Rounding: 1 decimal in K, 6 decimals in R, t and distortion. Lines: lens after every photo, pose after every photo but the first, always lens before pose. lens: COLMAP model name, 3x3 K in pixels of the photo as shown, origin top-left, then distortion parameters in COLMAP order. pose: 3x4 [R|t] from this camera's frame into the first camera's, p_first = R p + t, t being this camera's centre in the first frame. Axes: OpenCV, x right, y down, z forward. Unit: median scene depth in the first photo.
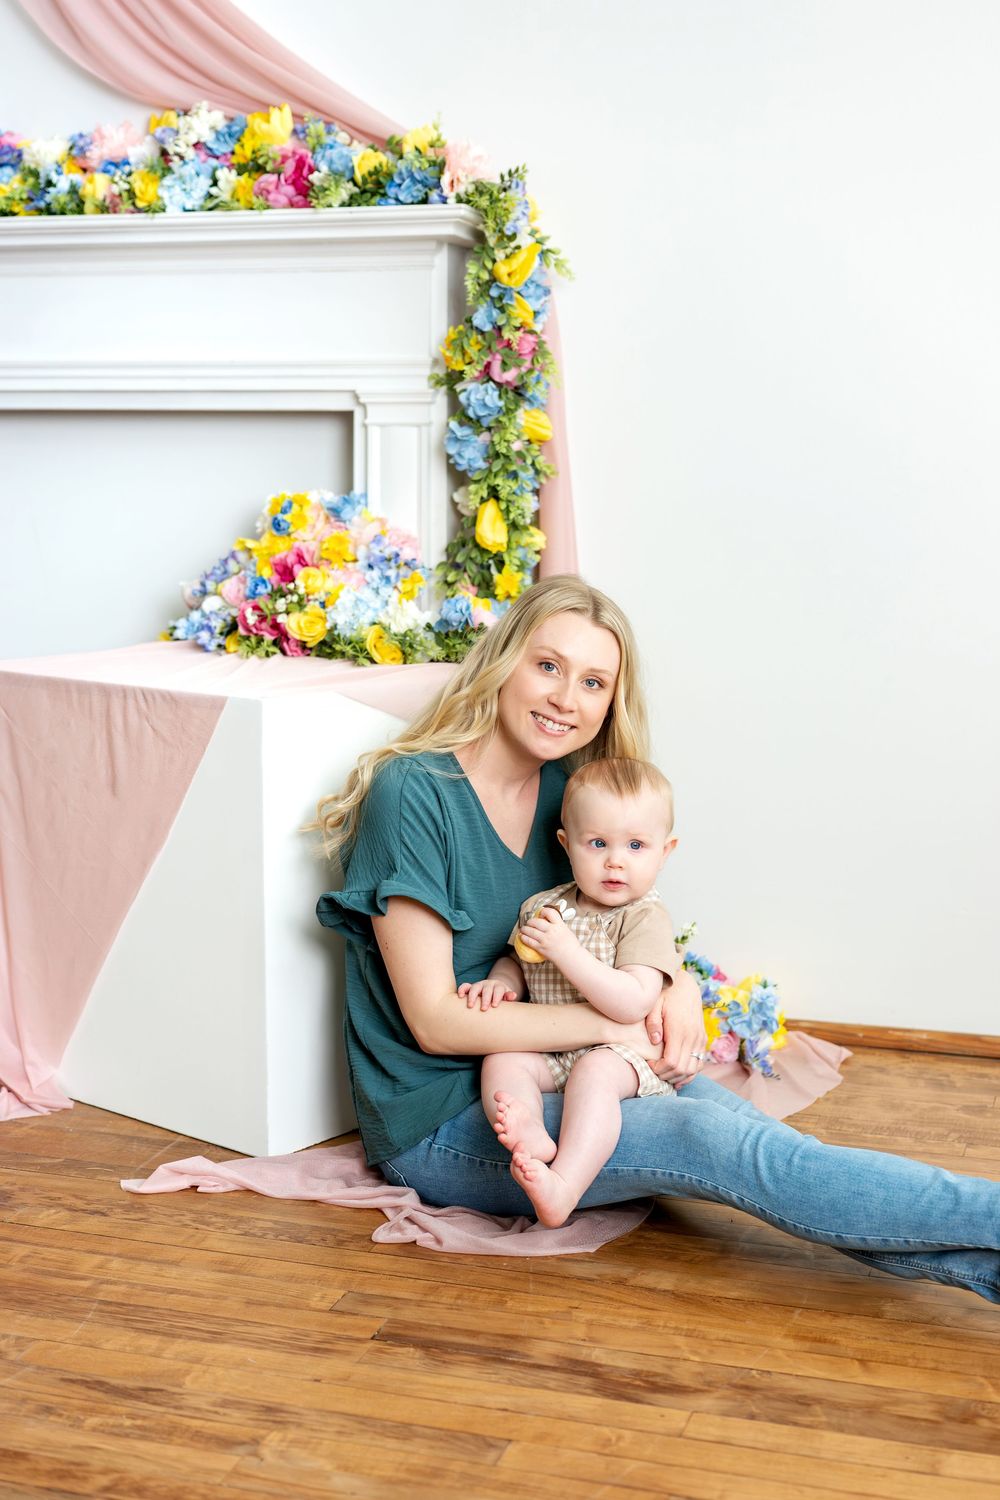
lens RADIAL K [[2064.5, 0, 500.0], [0, 2064.5, 750.0], [0, 0, 1]] dist [-0.017271, 0.082649]
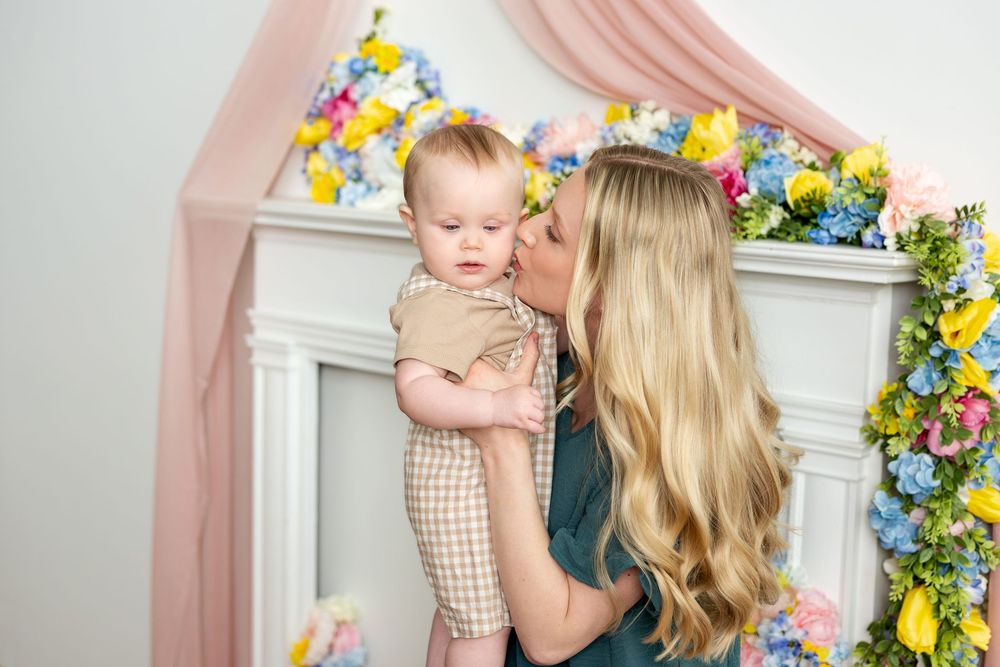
lens RADIAL K [[1501.3, 0, 468.7], [0, 1501.3, 300.3], [0, 0, 1]] dist [-0.024984, 0.135783]
pose [[0.904208, 0.063890, -0.422287, 0.079629], [-0.081756, 0.996356, -0.024315, -0.208269], [0.419195, 0.056510, 0.906136, 0.364376]]
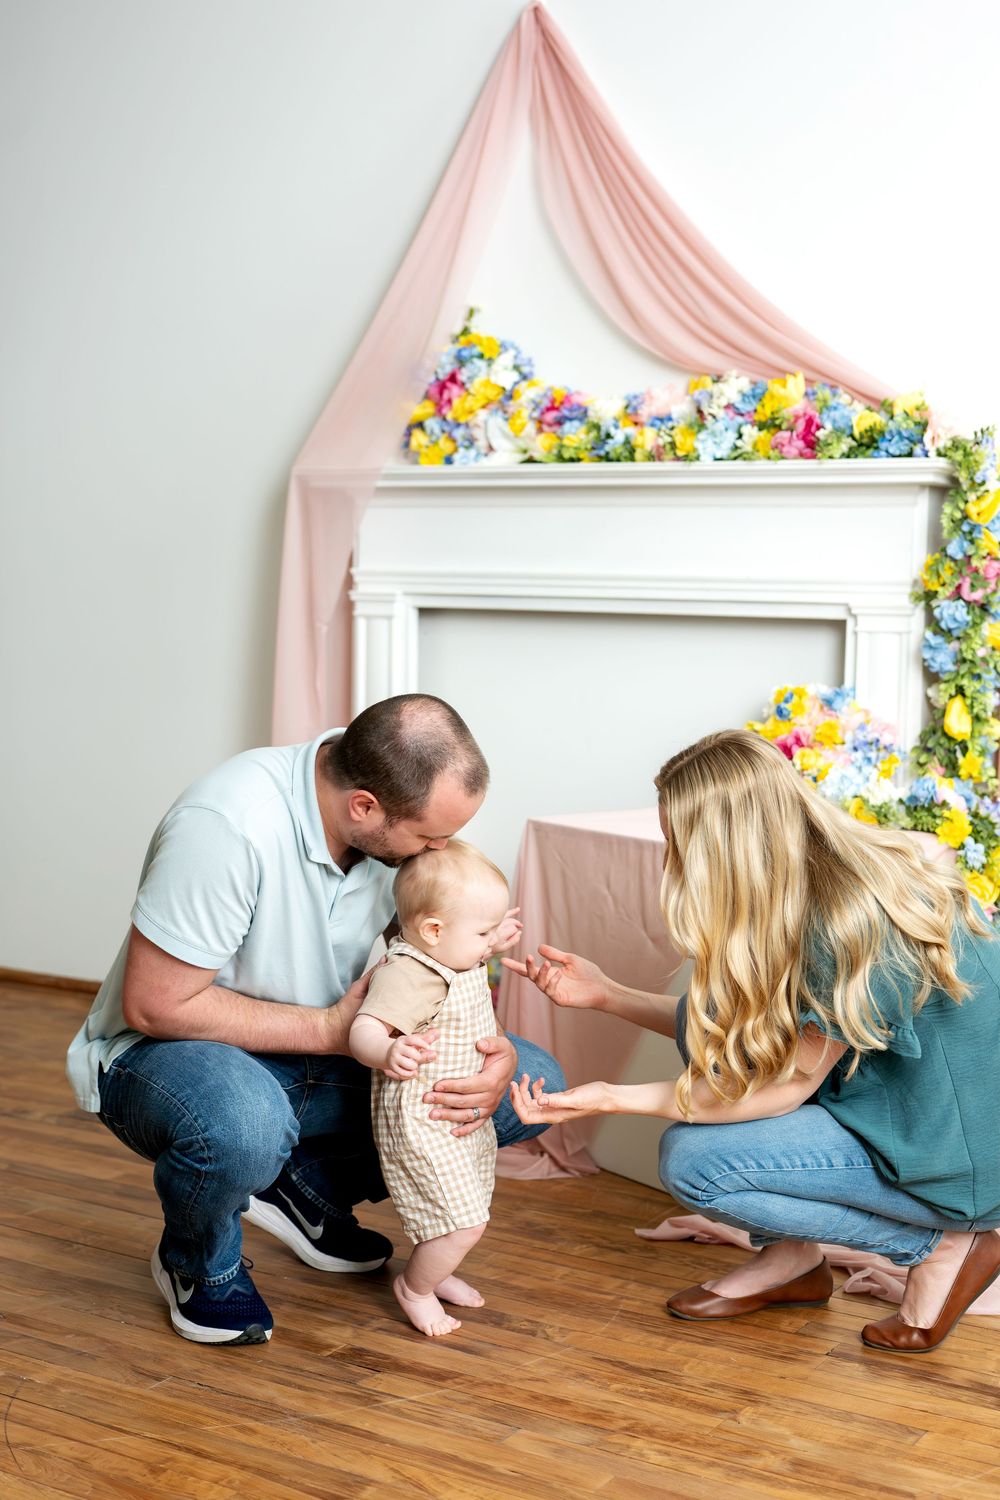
lens RADIAL K [[2064.5, 0, 500.0], [0, 2064.5, 750.0], [0, 0, 1]] dist [-0.017271, 0.082649]
pose [[0.969849, 0.029585, -0.241904, 0.028506], [-0.045447, 0.997148, -0.060254, -0.005135], [0.239432, 0.069431, 0.968427, -0.230547]]
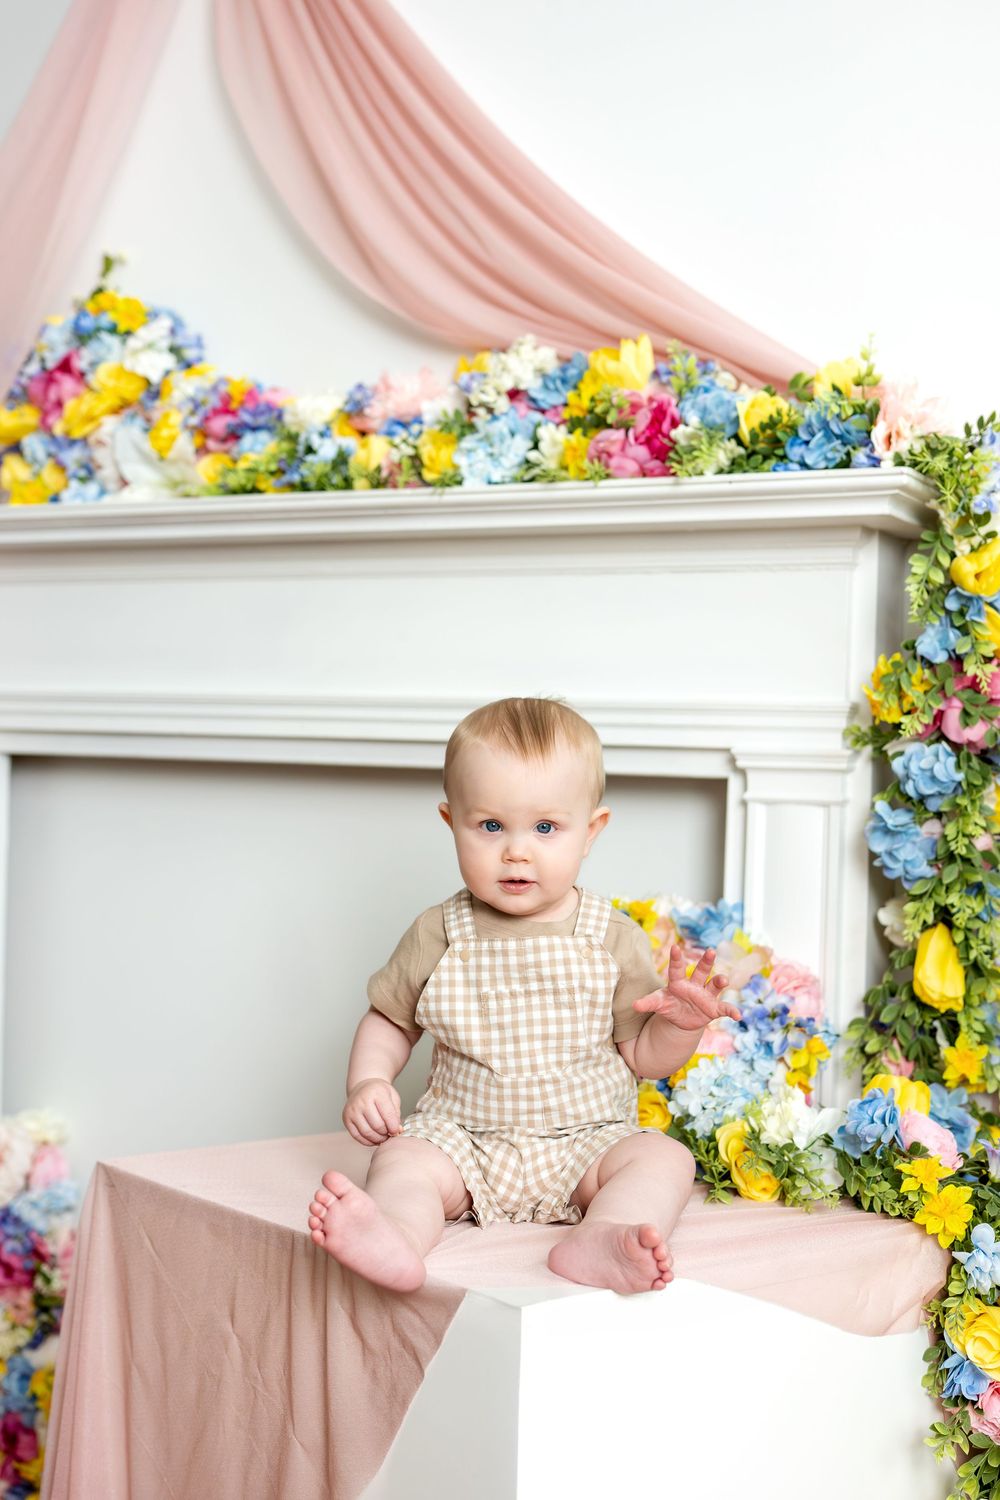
lens RADIAL K [[2064.5, 0, 500.0], [0, 2064.5, 750.0], [0, 0, 1]] dist [-0.017271, 0.082649]
pose [[0.979821, 0.021697, -0.198696, -0.011755], [-0.052434, 0.987178, -0.150766, -0.072550], [0.192877, 0.158142, 0.968395, 0.357346]]
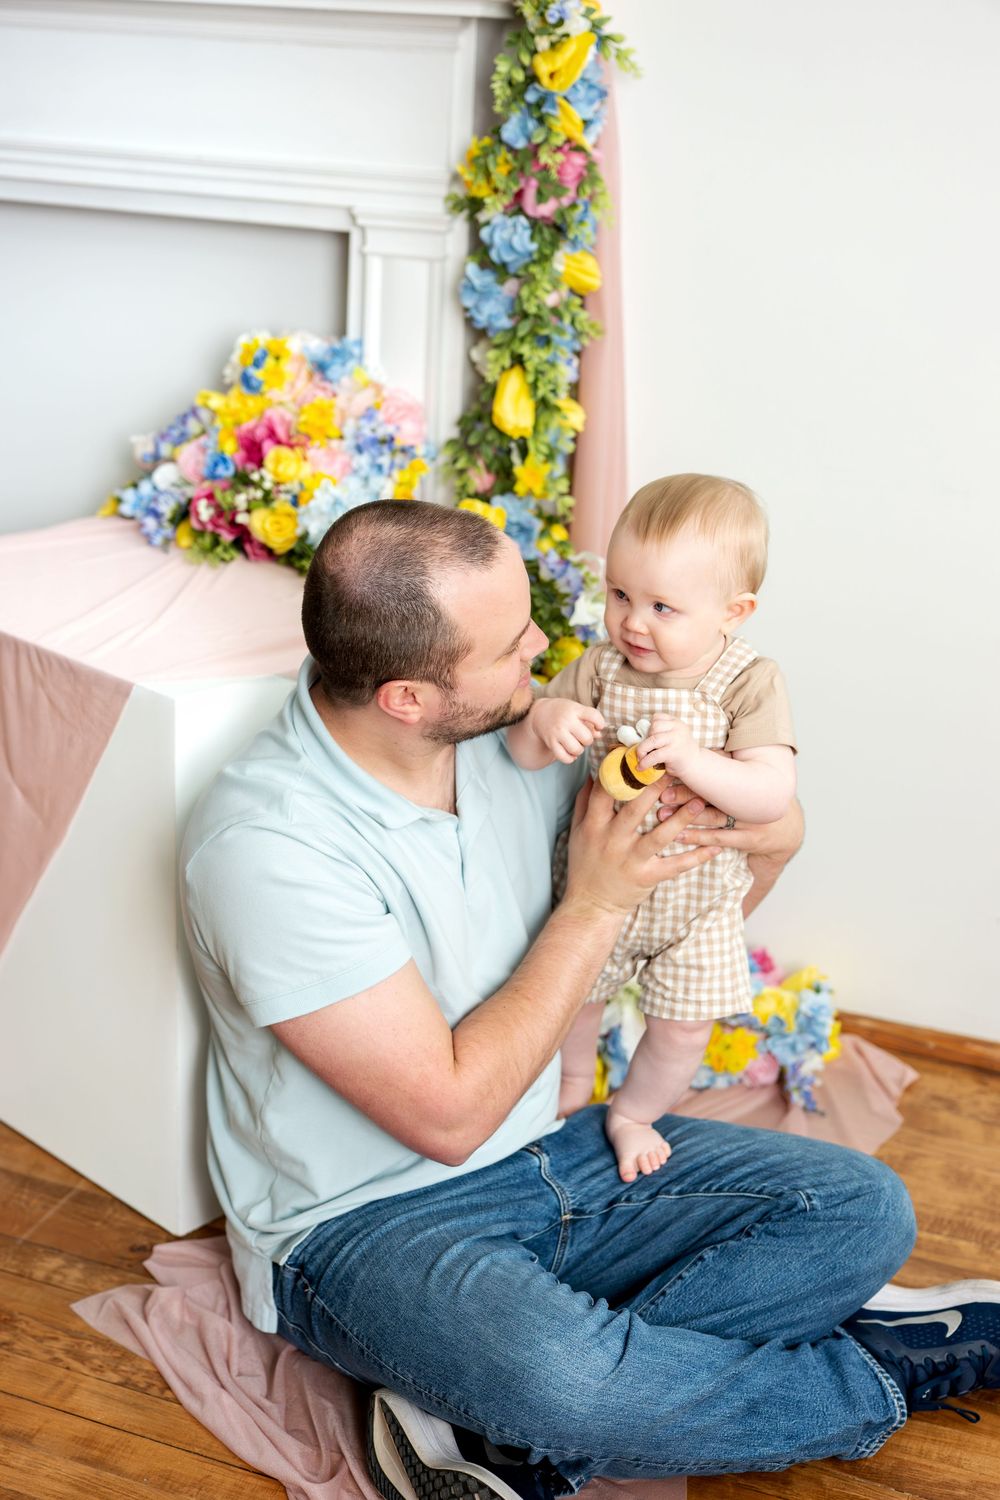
lens RADIAL K [[2074.4, 0, 467.8], [0, 2074.4, 769.2], [0, 0, 1]] dist [0.021889, -0.098054]
pose [[0.996257, 0.060659, -0.061582, 0.035096], [-0.046842, 0.977608, 0.205153, -0.133378], [0.072647, -0.201501, 0.976791, 0.201836]]
